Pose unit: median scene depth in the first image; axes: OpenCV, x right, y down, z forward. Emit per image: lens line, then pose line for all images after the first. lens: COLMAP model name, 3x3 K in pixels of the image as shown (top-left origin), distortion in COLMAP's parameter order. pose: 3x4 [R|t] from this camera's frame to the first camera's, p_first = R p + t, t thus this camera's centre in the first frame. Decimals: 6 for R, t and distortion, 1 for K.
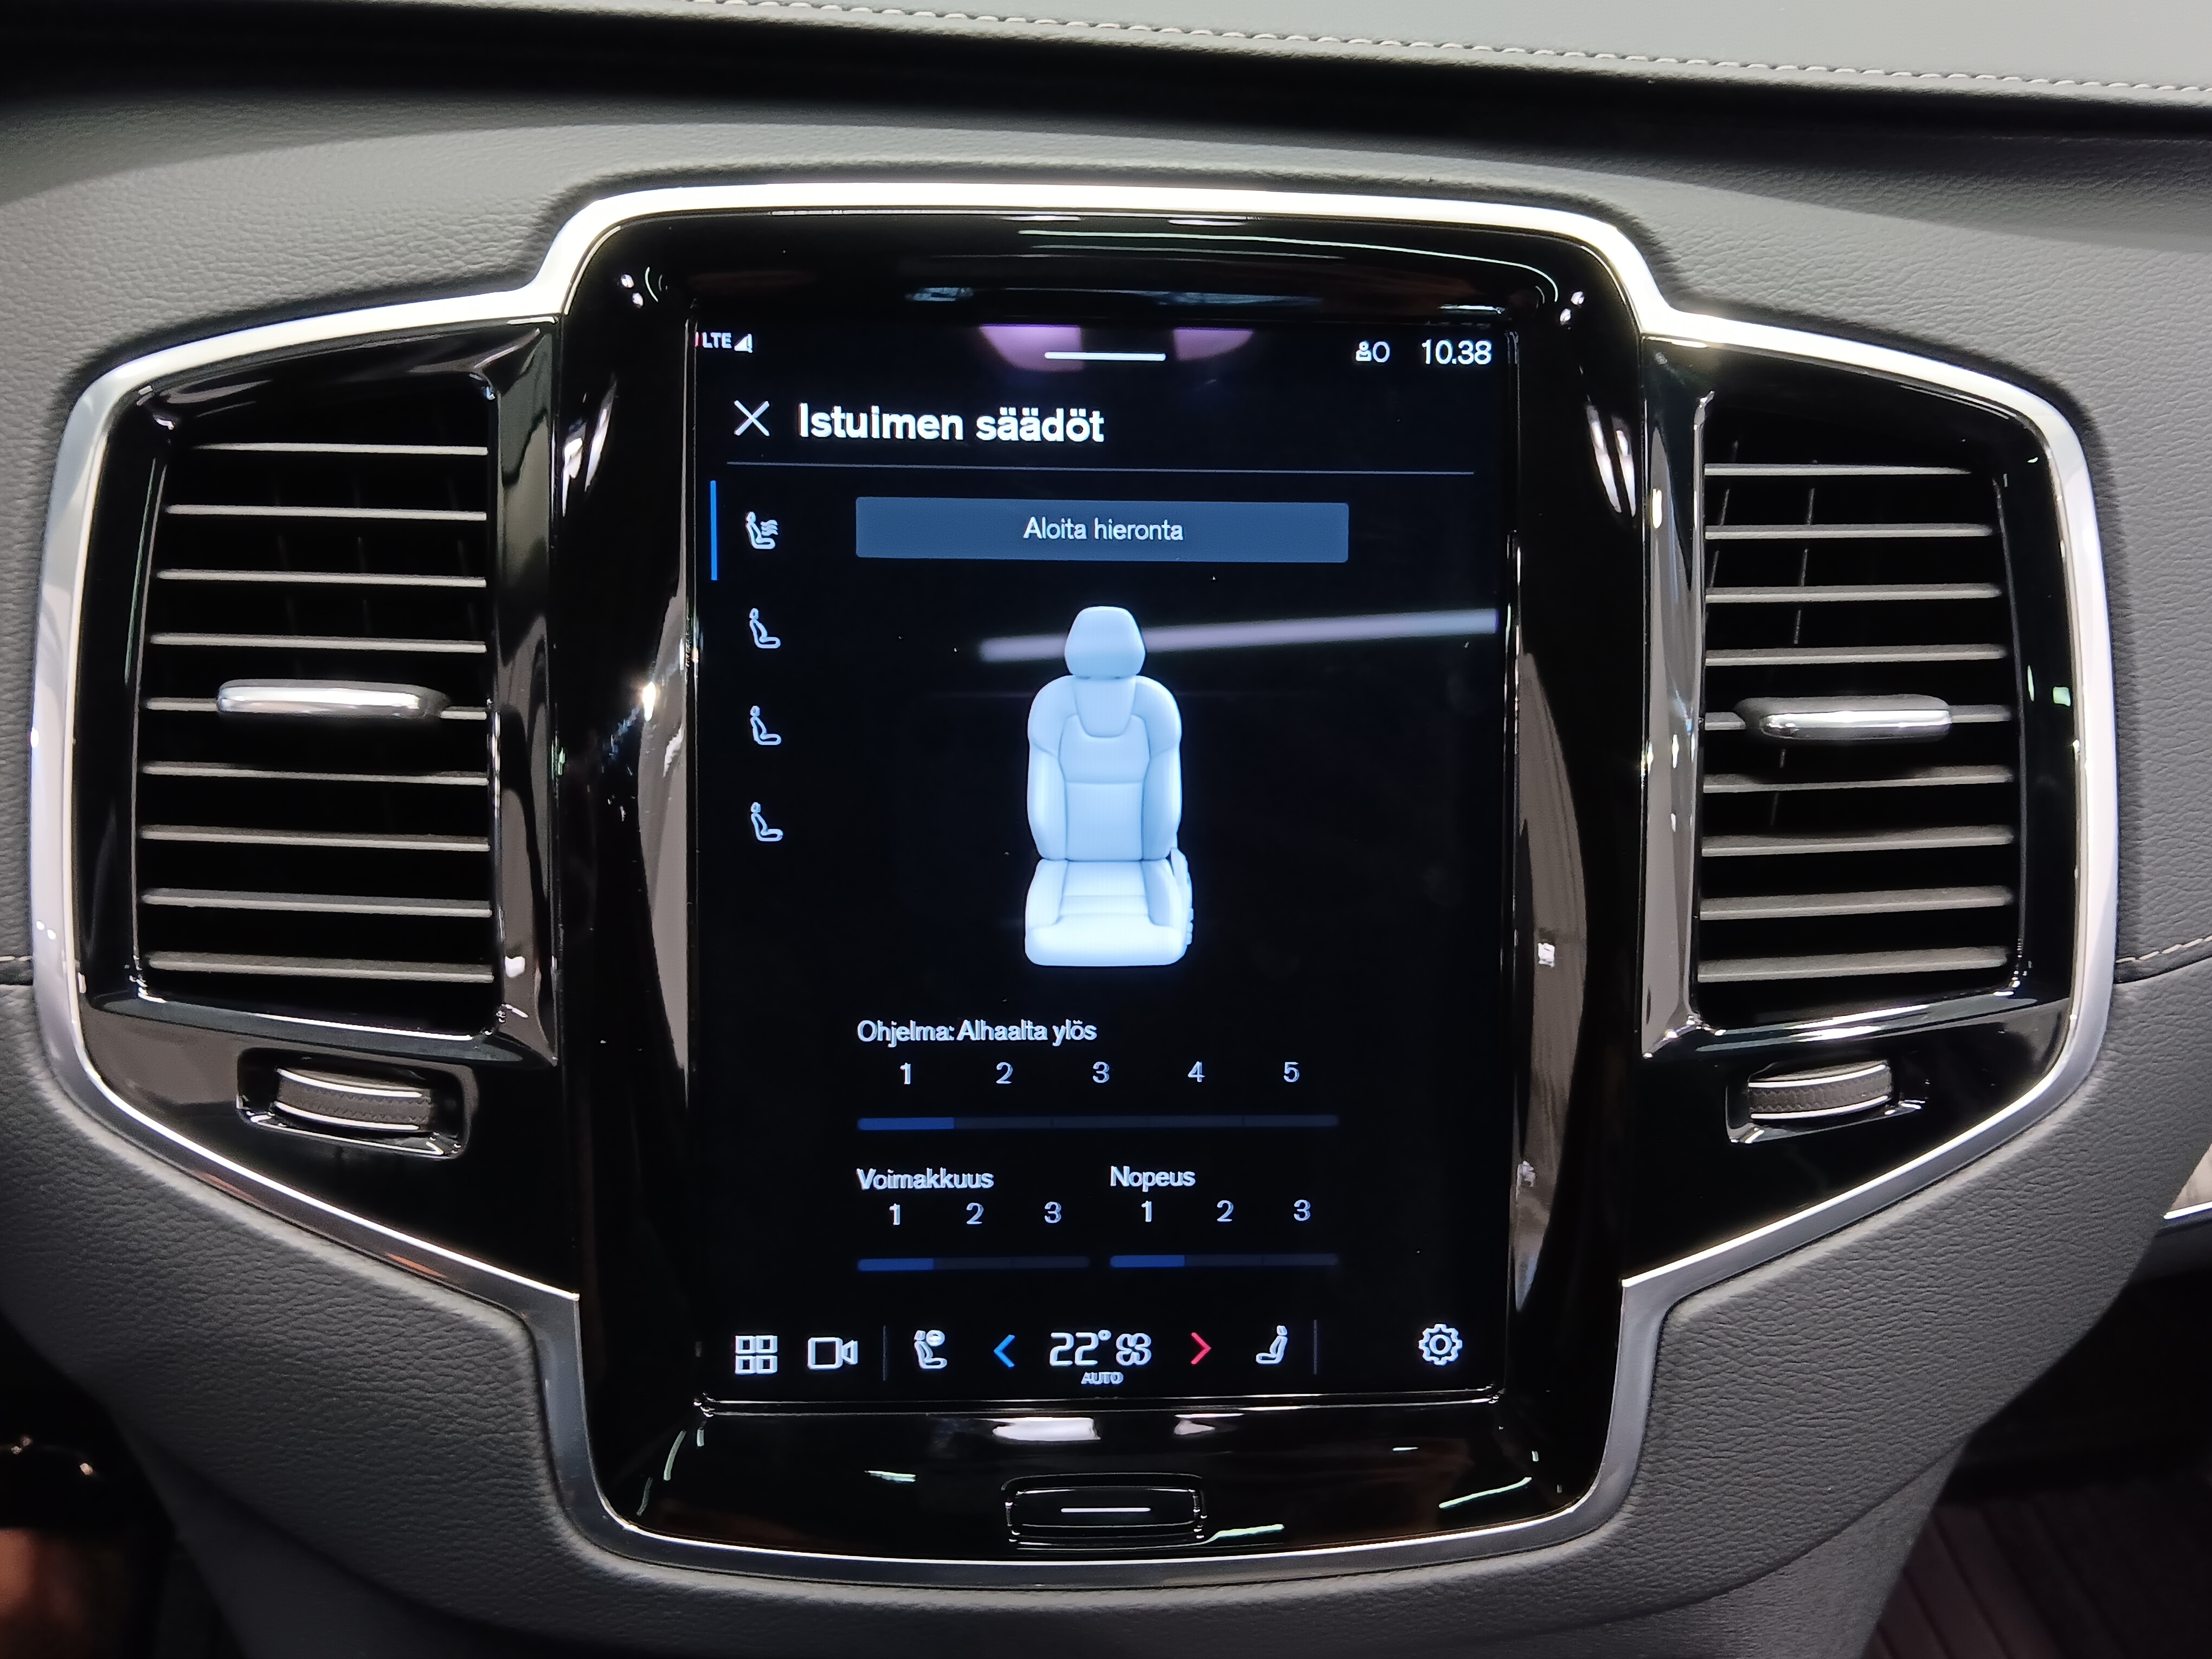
lens RADIAL K [[1998.9, 0, 1106.0], [0, 1998.9, 829.5], [0, 0, 1]] dist [0.075375, -0.140702]
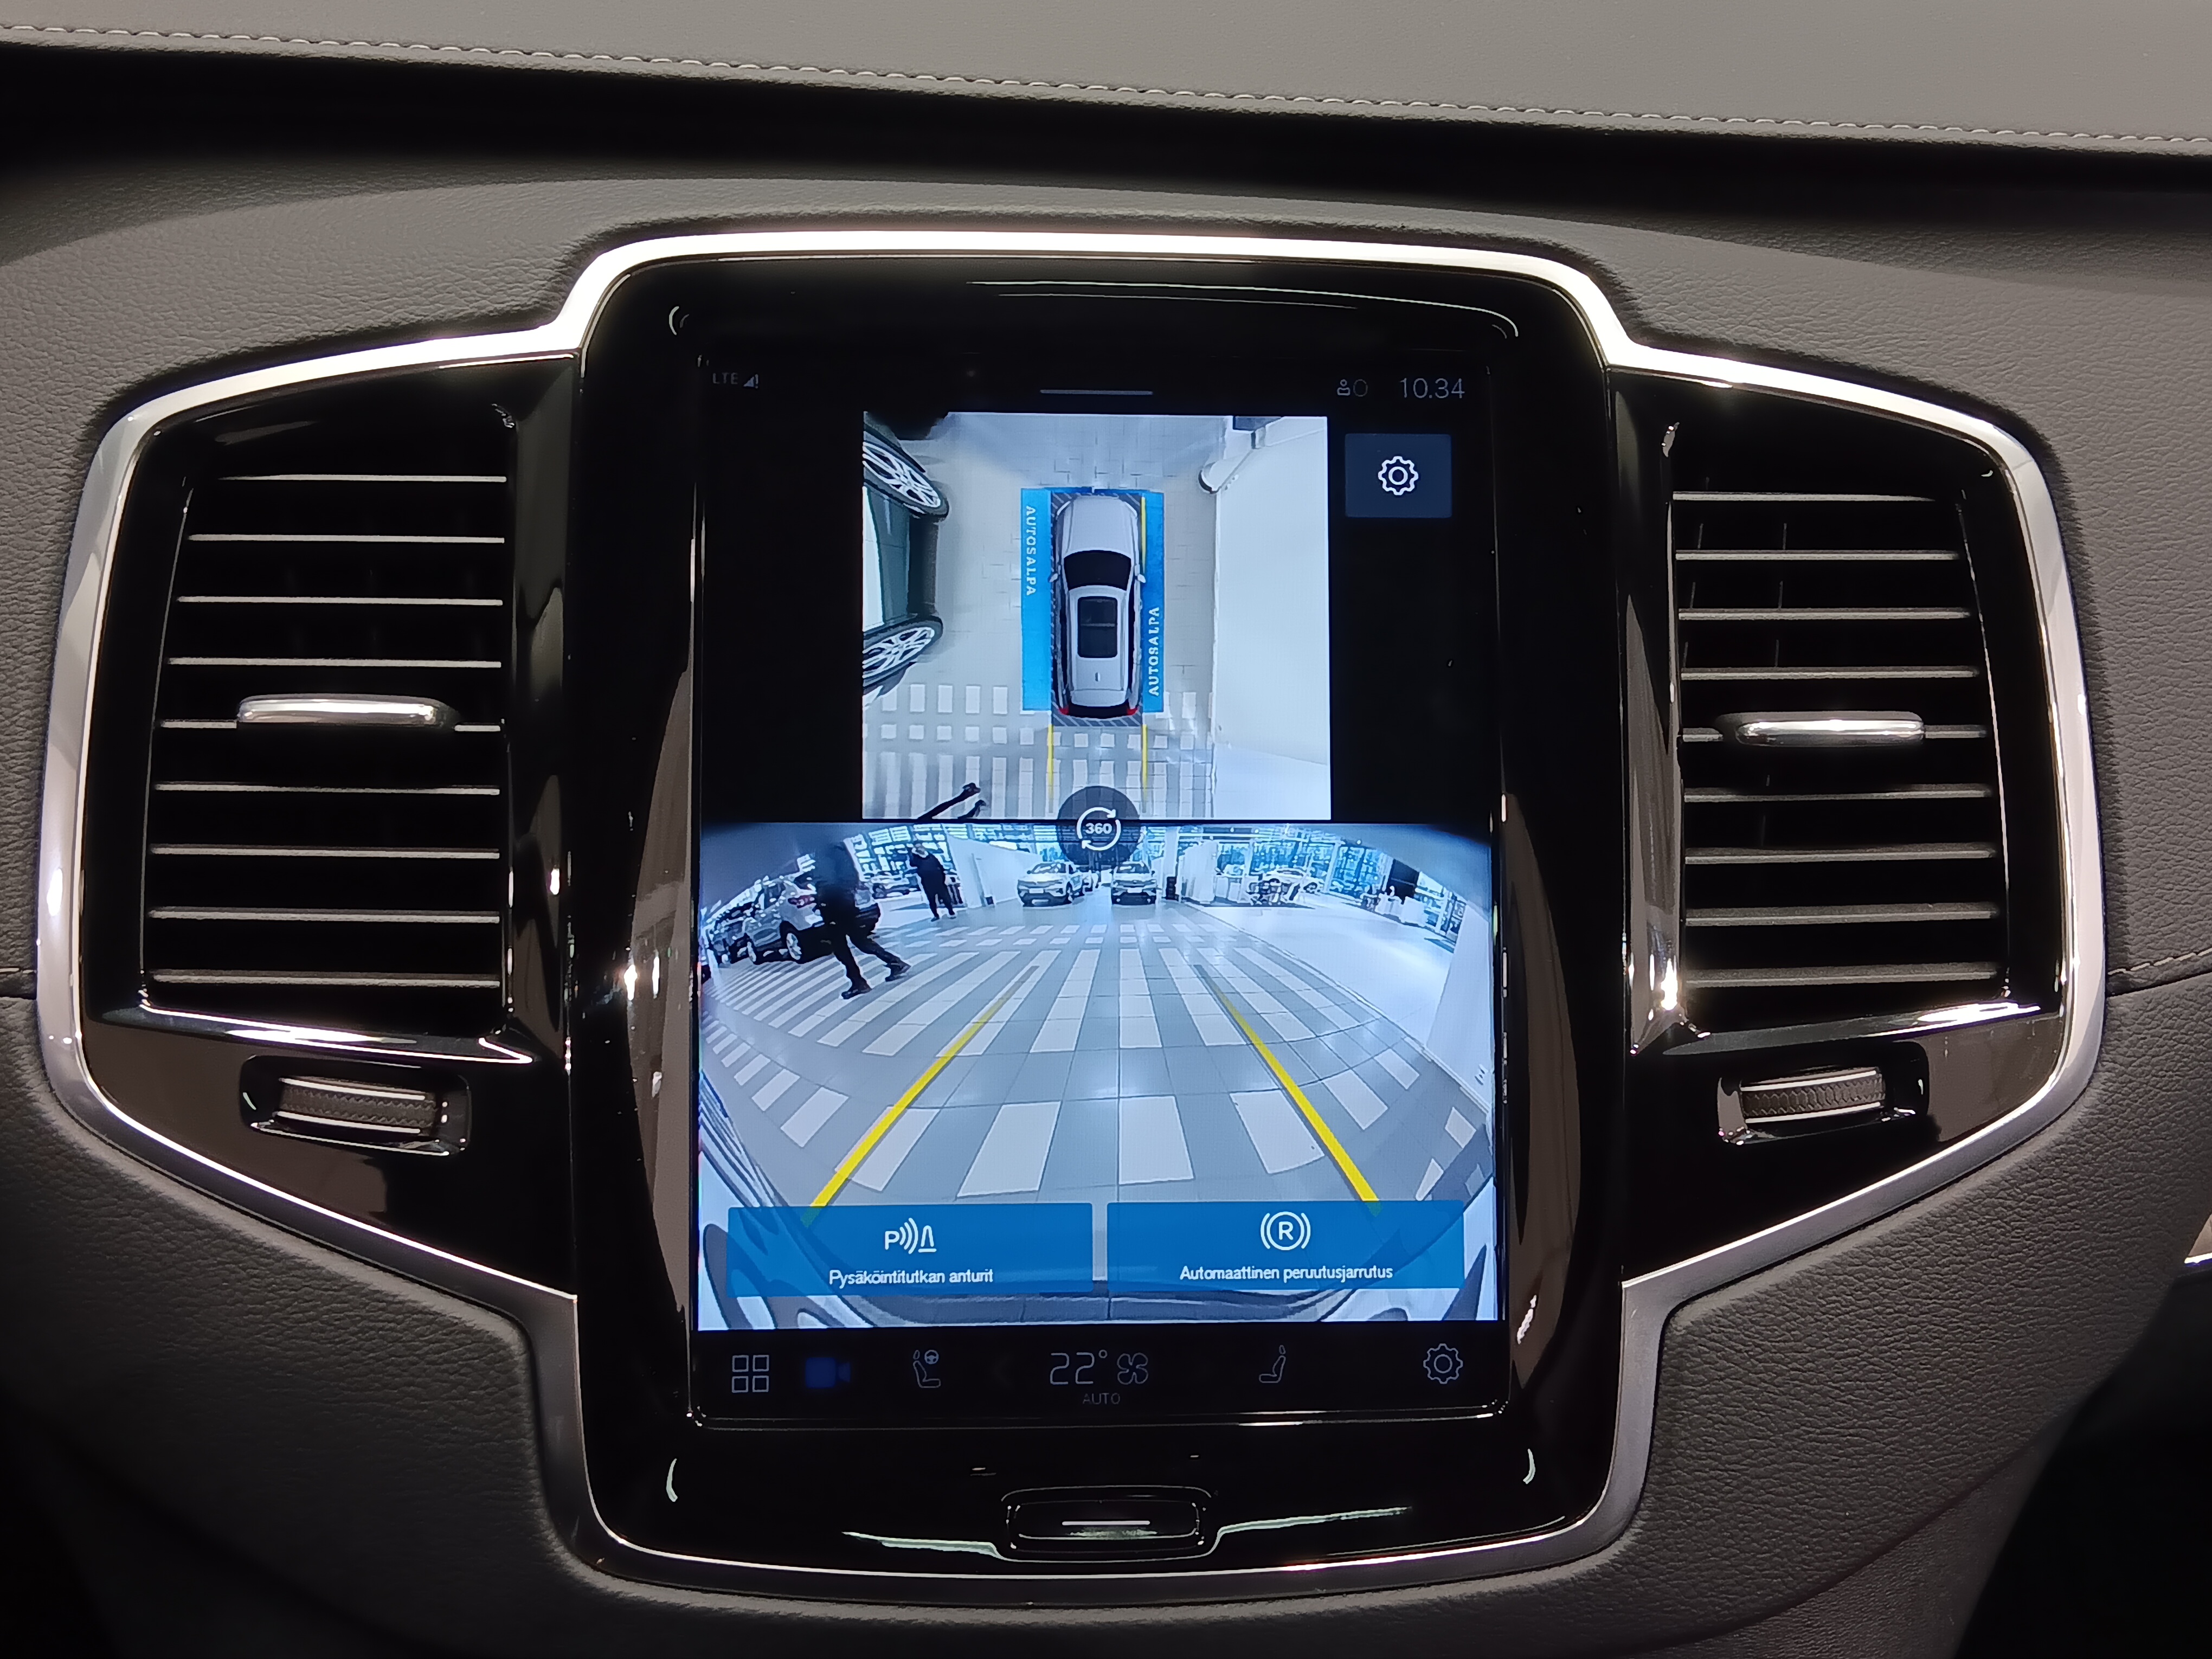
lens RADIAL K [[2593.5, 0, 1106.0], [0, 2593.5, 829.5], [0, 0, 1]] dist [0.203461, -0.536469]
pose [[0.999915, -0.007091, 0.010970, -0.012002], [0.008516, 0.990684, -0.135911, 0.176745], [-0.009904, 0.135993, 0.990660, -0.319940]]
